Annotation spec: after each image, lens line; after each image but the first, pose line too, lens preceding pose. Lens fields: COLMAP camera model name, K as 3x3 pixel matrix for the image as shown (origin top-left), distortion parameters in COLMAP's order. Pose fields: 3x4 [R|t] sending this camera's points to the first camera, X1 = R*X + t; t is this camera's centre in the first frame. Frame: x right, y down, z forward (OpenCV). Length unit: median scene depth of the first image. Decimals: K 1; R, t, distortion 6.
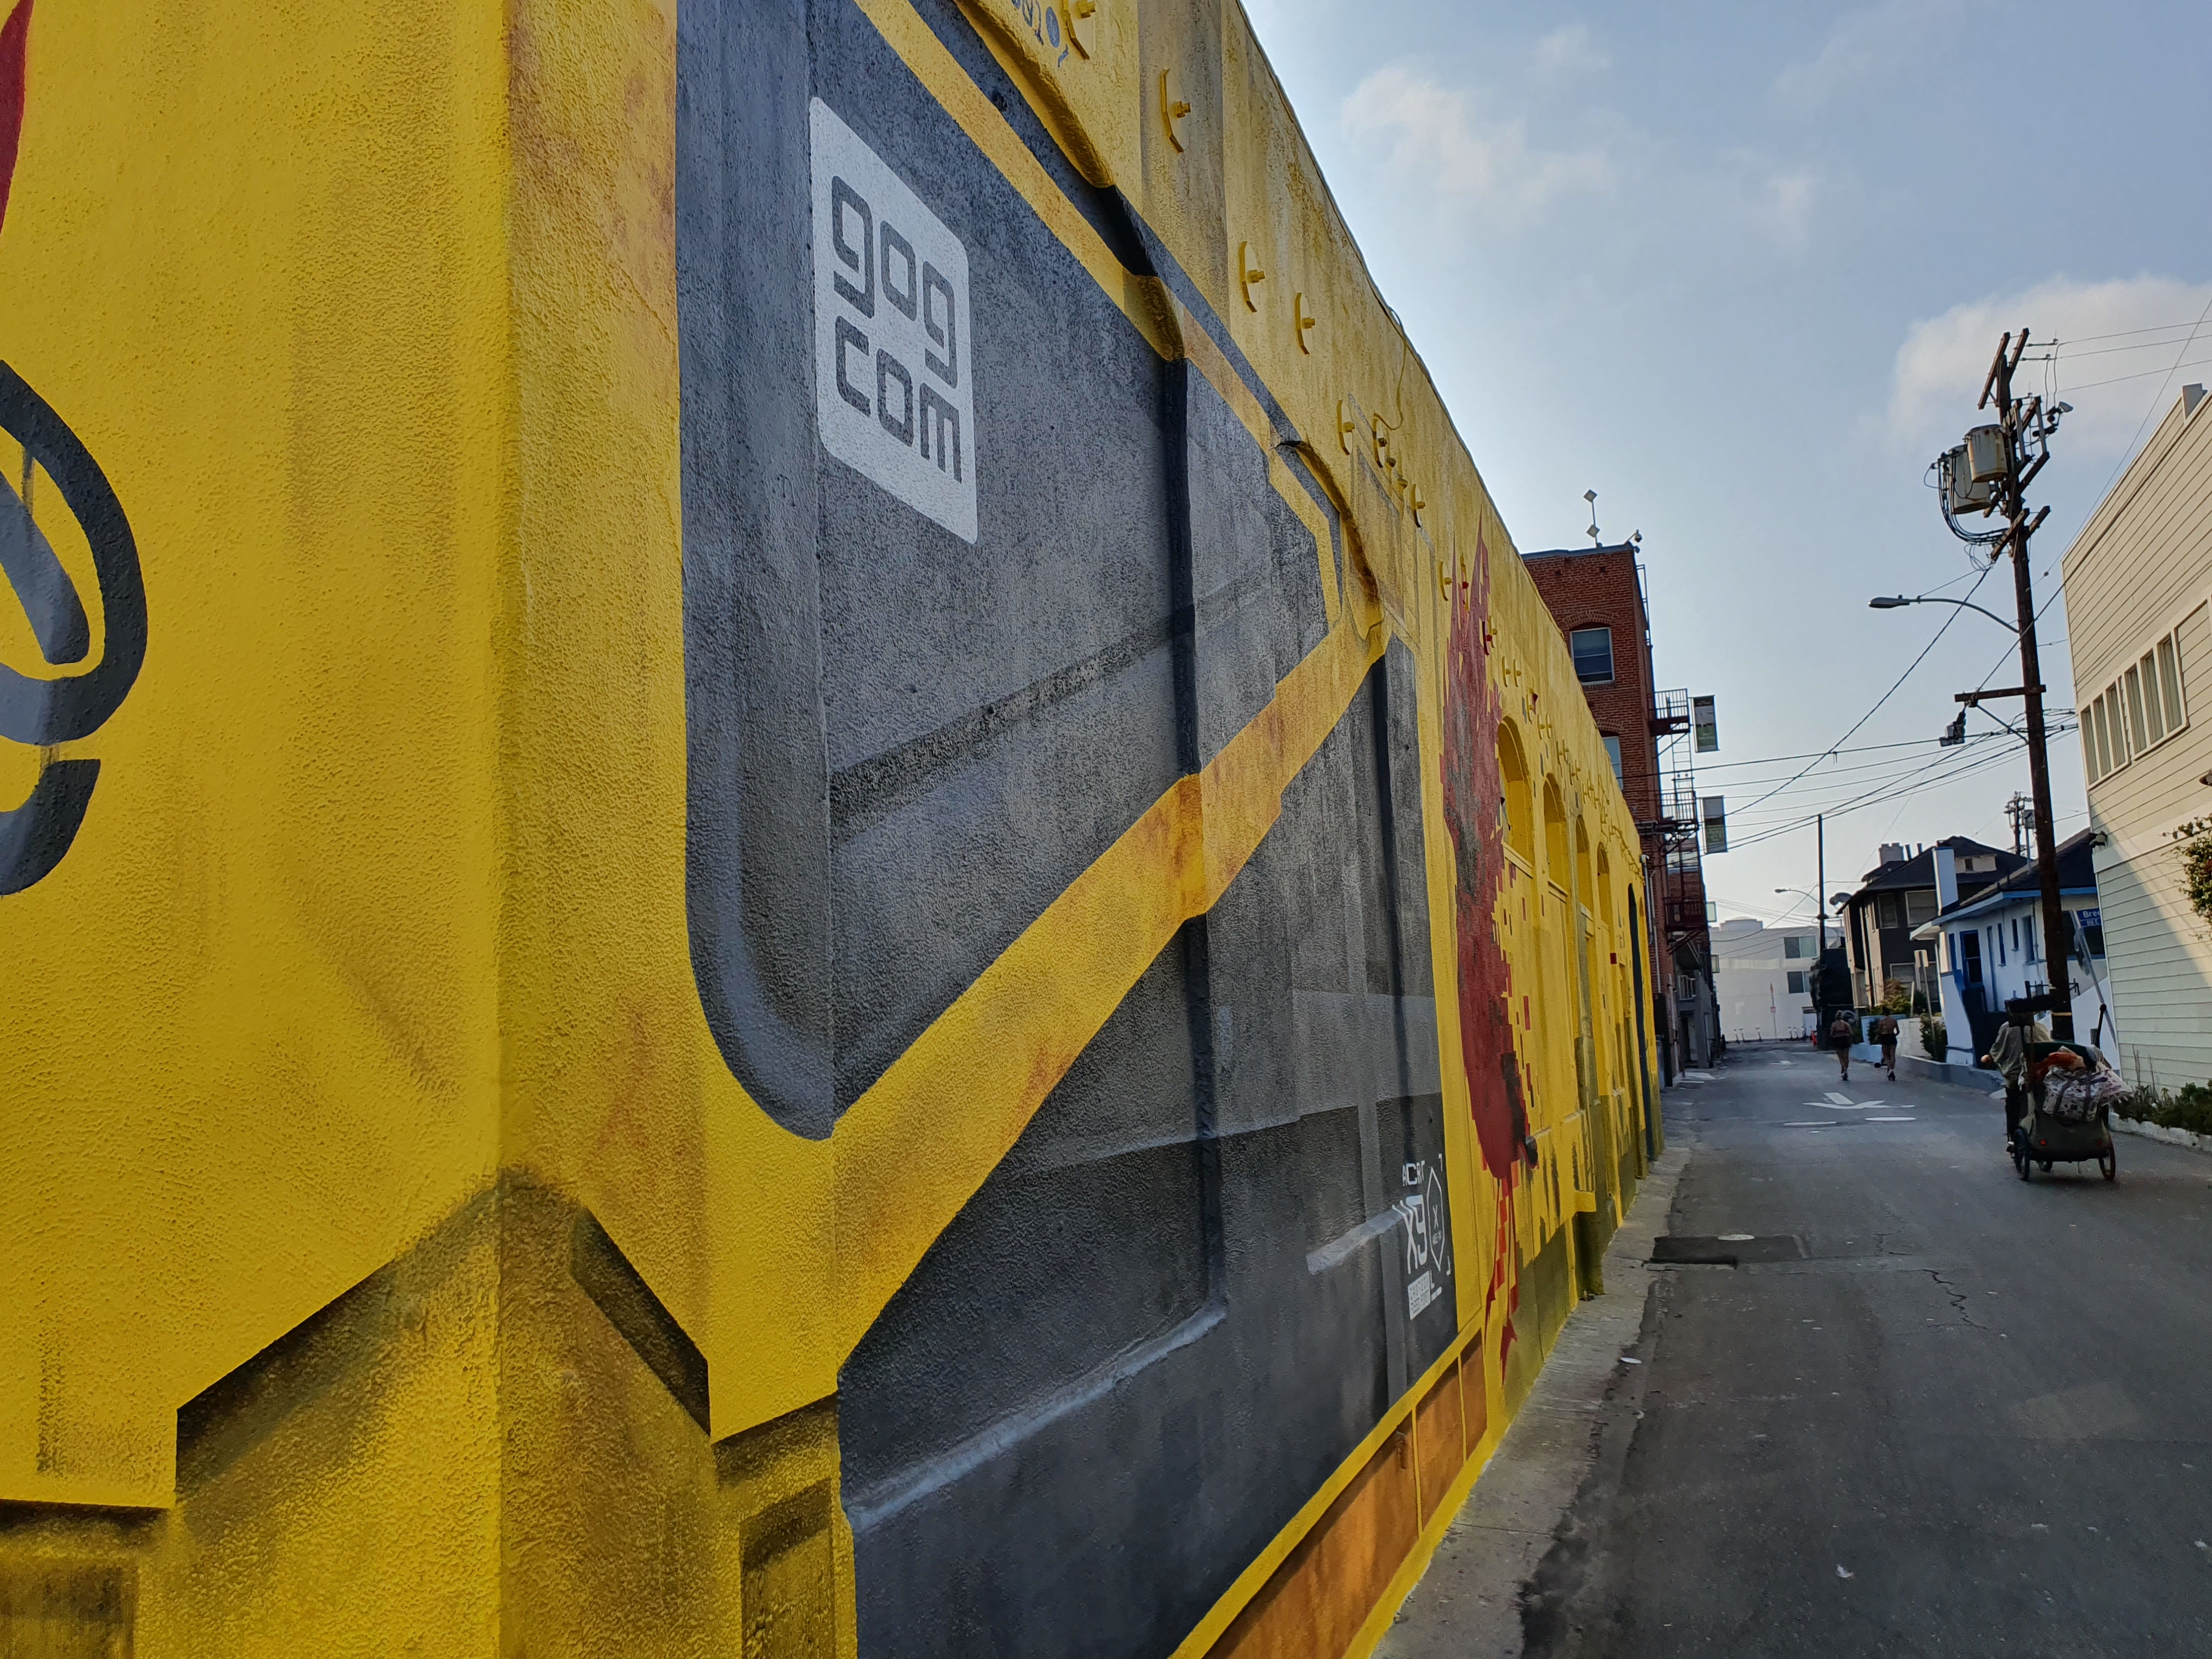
lens RADIAL K [[1751.0, 0, 1119.0], [0, 1751.0, 836.8], [0, 0, 1]] dist [0.006498, 0.005013]
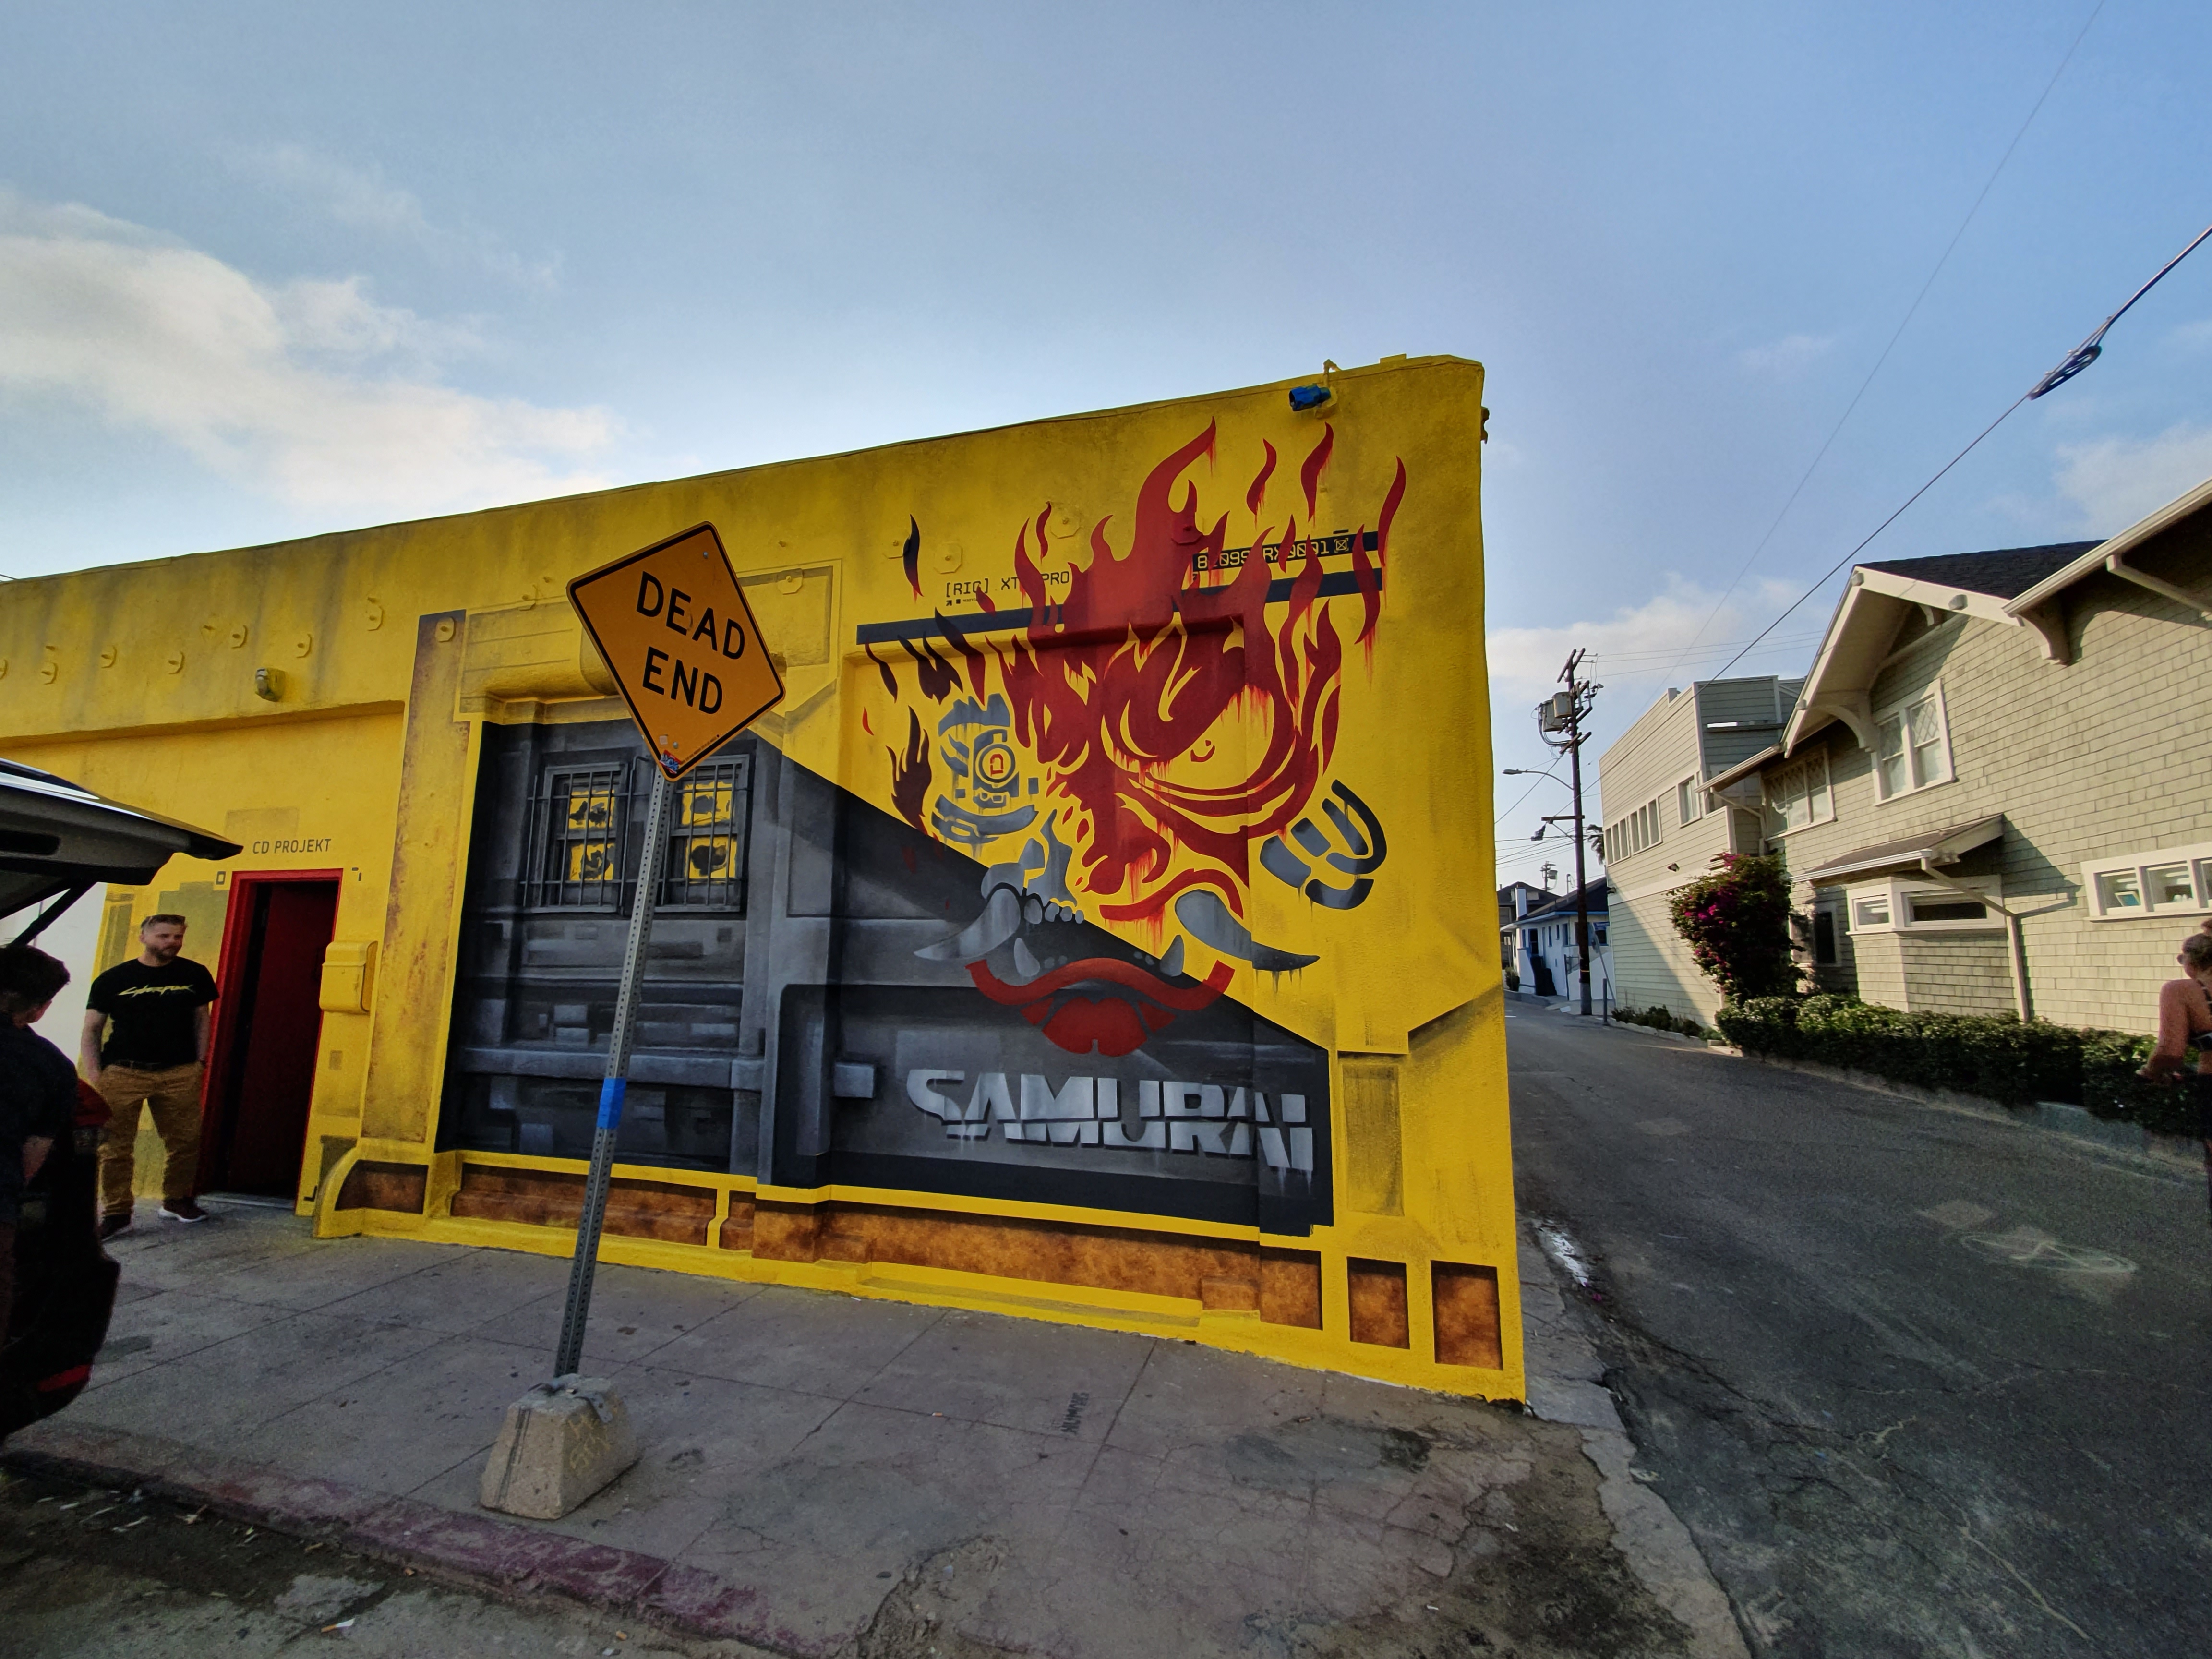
lens RADIAL K [[894.1, 0, 1091.2], [0, 894.1, 842.3], [0, 0, 1]] dist [0.013677, -0.006157]
pose [[0.998243, 0.056934, 0.016405, -0.536773], [-0.056689, 0.998278, -0.015059, -0.025336], [-0.017234, 0.014103, 0.999752, -0.471743]]
